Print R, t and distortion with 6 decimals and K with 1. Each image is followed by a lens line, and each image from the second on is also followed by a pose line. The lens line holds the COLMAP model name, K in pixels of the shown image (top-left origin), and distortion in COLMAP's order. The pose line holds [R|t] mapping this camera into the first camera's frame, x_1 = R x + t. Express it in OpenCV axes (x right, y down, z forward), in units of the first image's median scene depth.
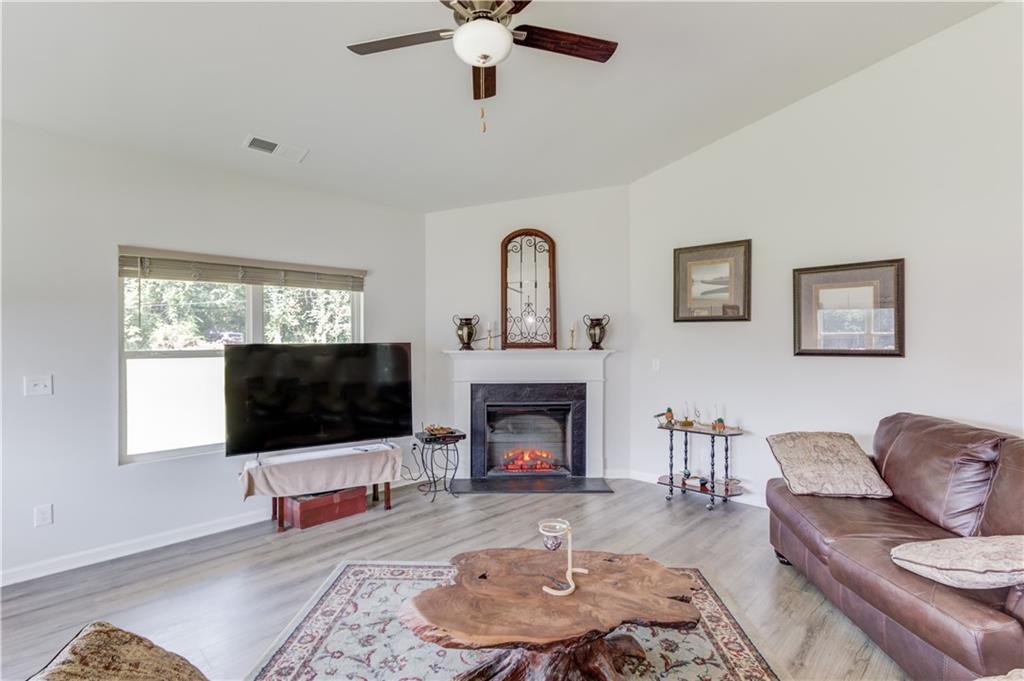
lens RADIAL K [[492.5, 0, 512.0], [0, 492.5, 338.7], [0, 0, 1]] dist [0.001739, -0.000082]
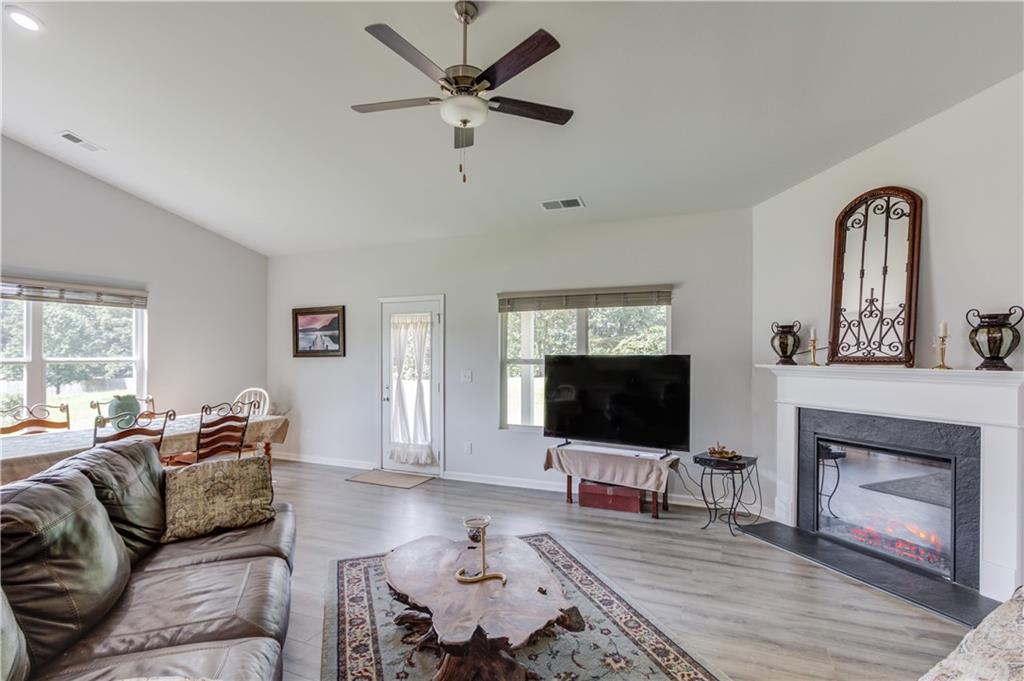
lens RADIAL K [[492.5, 0, 514.9], [0, 492.5, 360.2], [0, 0, 1]] dist [0.001739, -0.000082]
pose [[0.392302, 0.013175, -0.919742, 0.473098], [-0.005755, 0.999913, 0.011868, 0.007859], [0.919819, 0.000637, 0.392343, 0.278991]]
